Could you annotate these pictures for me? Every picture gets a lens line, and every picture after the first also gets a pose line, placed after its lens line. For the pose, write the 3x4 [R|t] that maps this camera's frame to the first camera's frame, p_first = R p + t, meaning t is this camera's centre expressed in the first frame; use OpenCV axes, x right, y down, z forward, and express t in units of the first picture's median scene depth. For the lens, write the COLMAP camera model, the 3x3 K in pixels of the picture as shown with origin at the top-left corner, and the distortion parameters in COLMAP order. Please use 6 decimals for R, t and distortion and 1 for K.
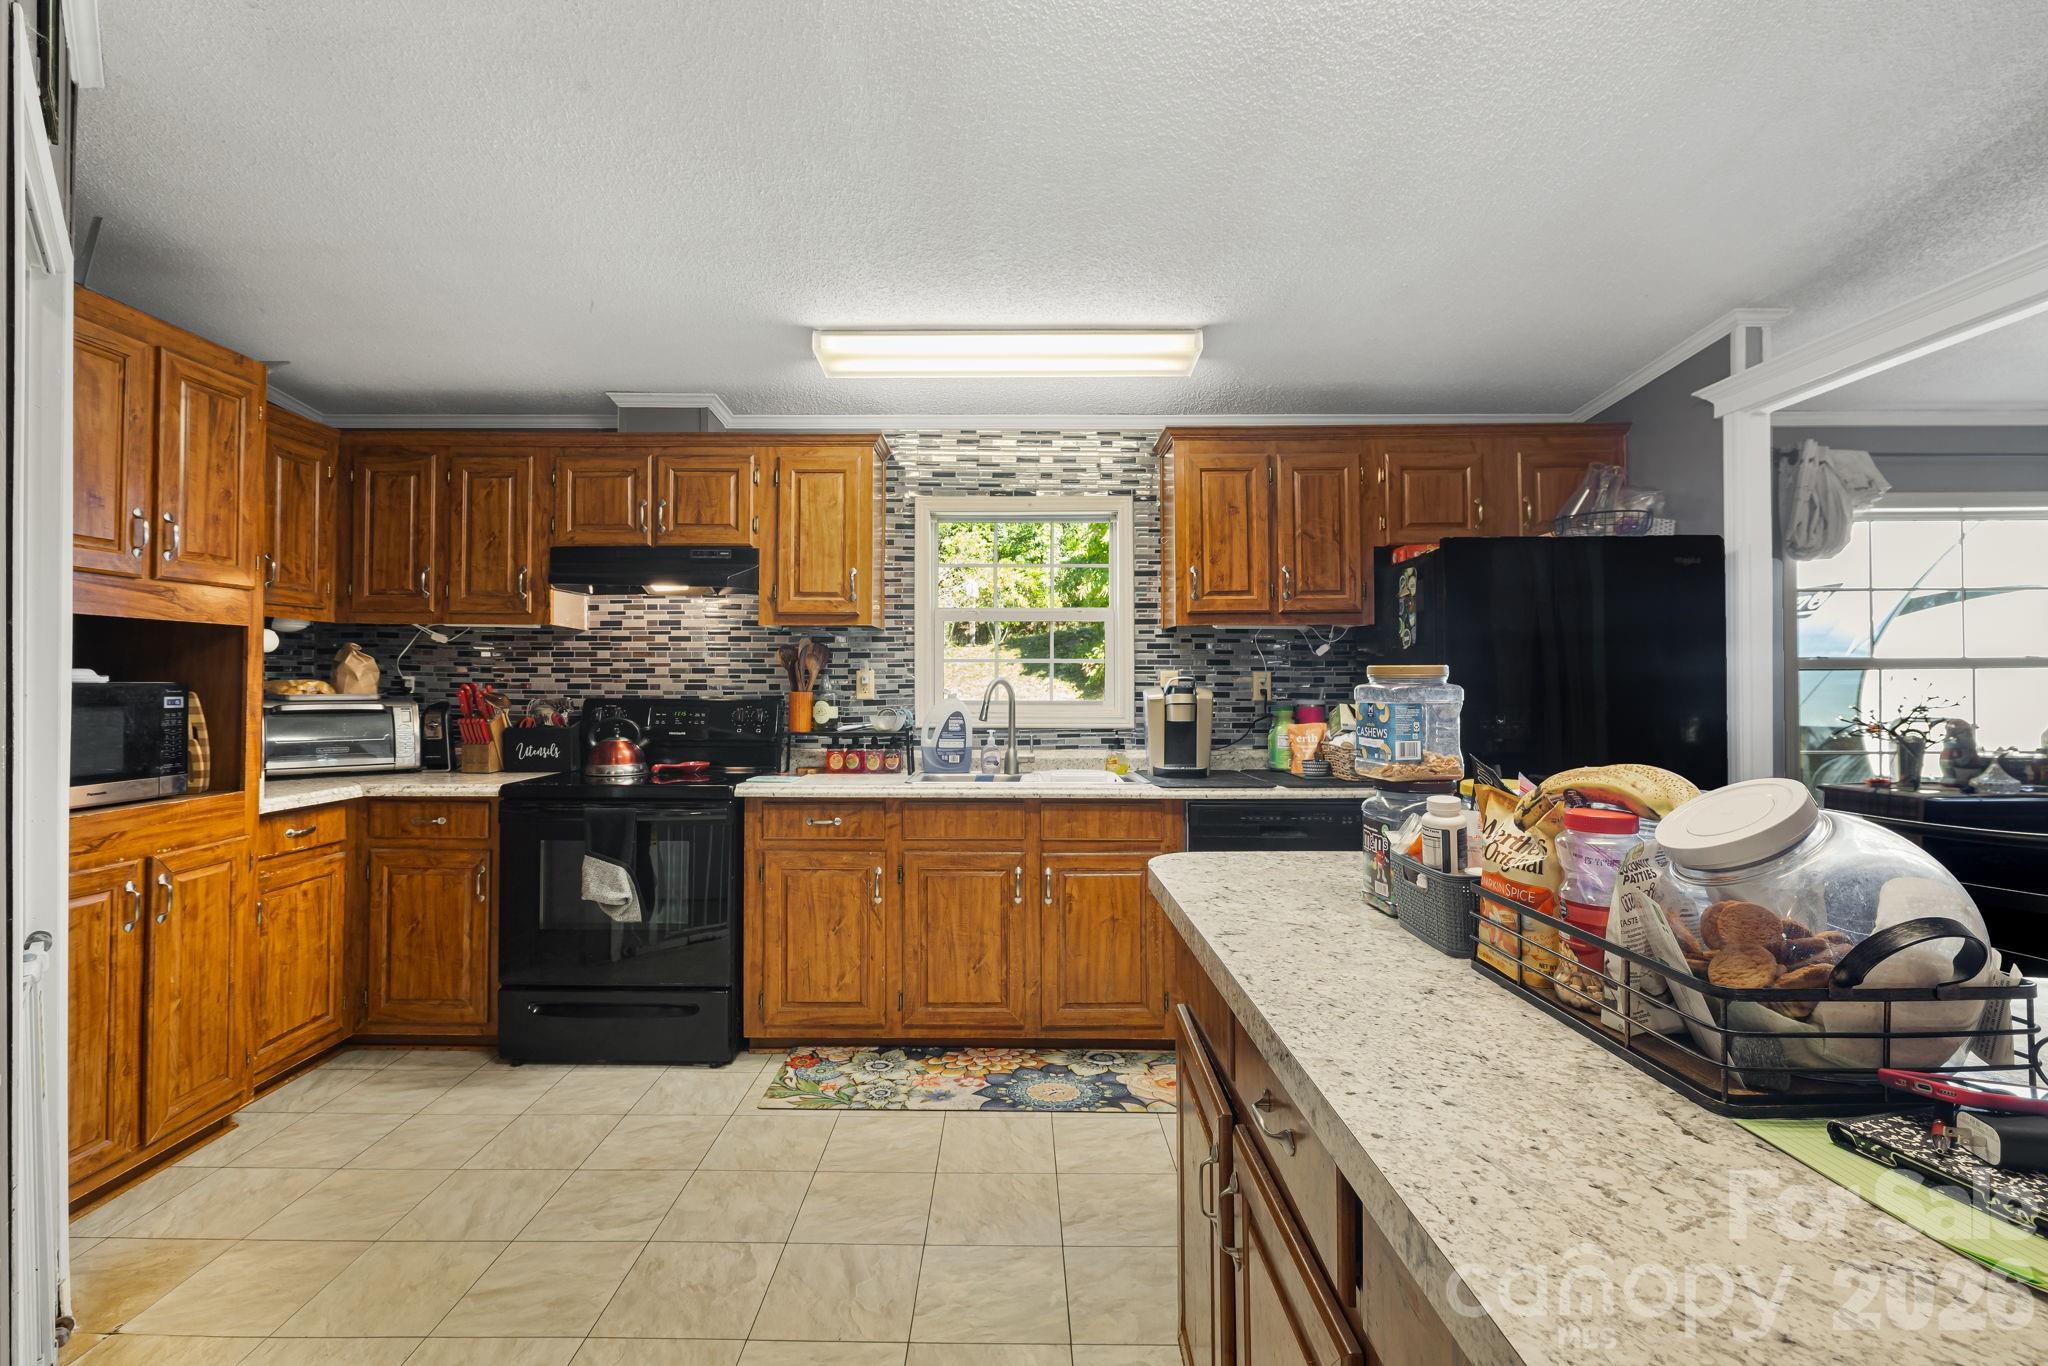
lens RADIAL K [[936.8, 0, 1003.9], [0, 936.8, 665.7], [0, 0, 1]] dist [-0.007627, 0.002831]
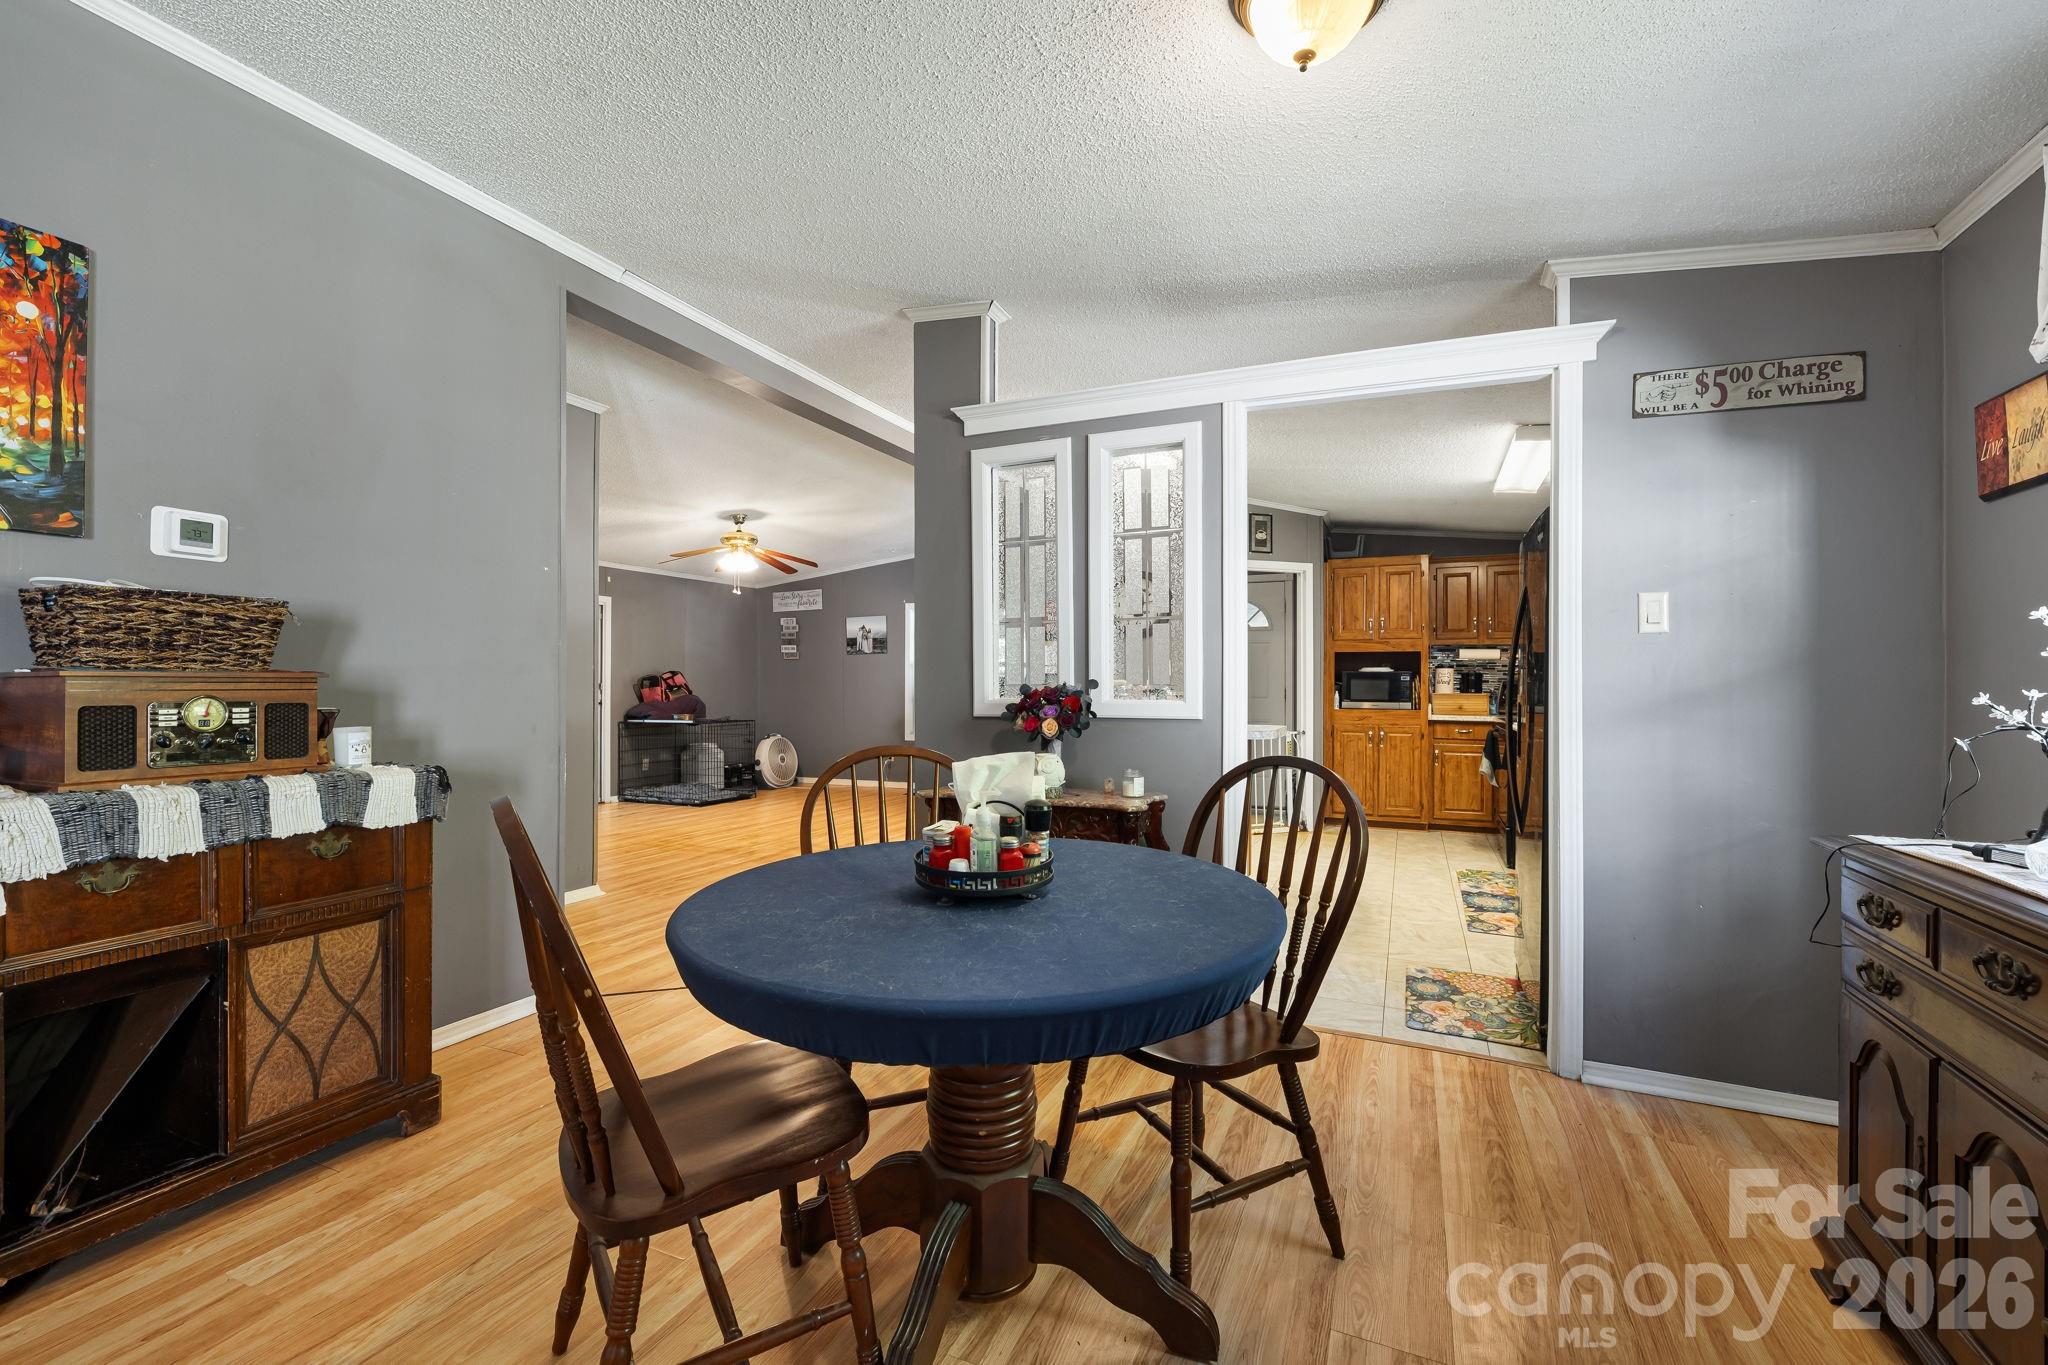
lens RADIAL K [[863.6, 0, 1011.9], [0, 863.6, 677.9], [0, 0, 1]] dist [0.001913, -0.000836]
pose [[-0.406050, -0.007580, -0.913819, 1.603236], [0.009767, 0.999872, -0.012634, 0.045262], [0.913798, -0.014055, -0.405925, 0.730102]]
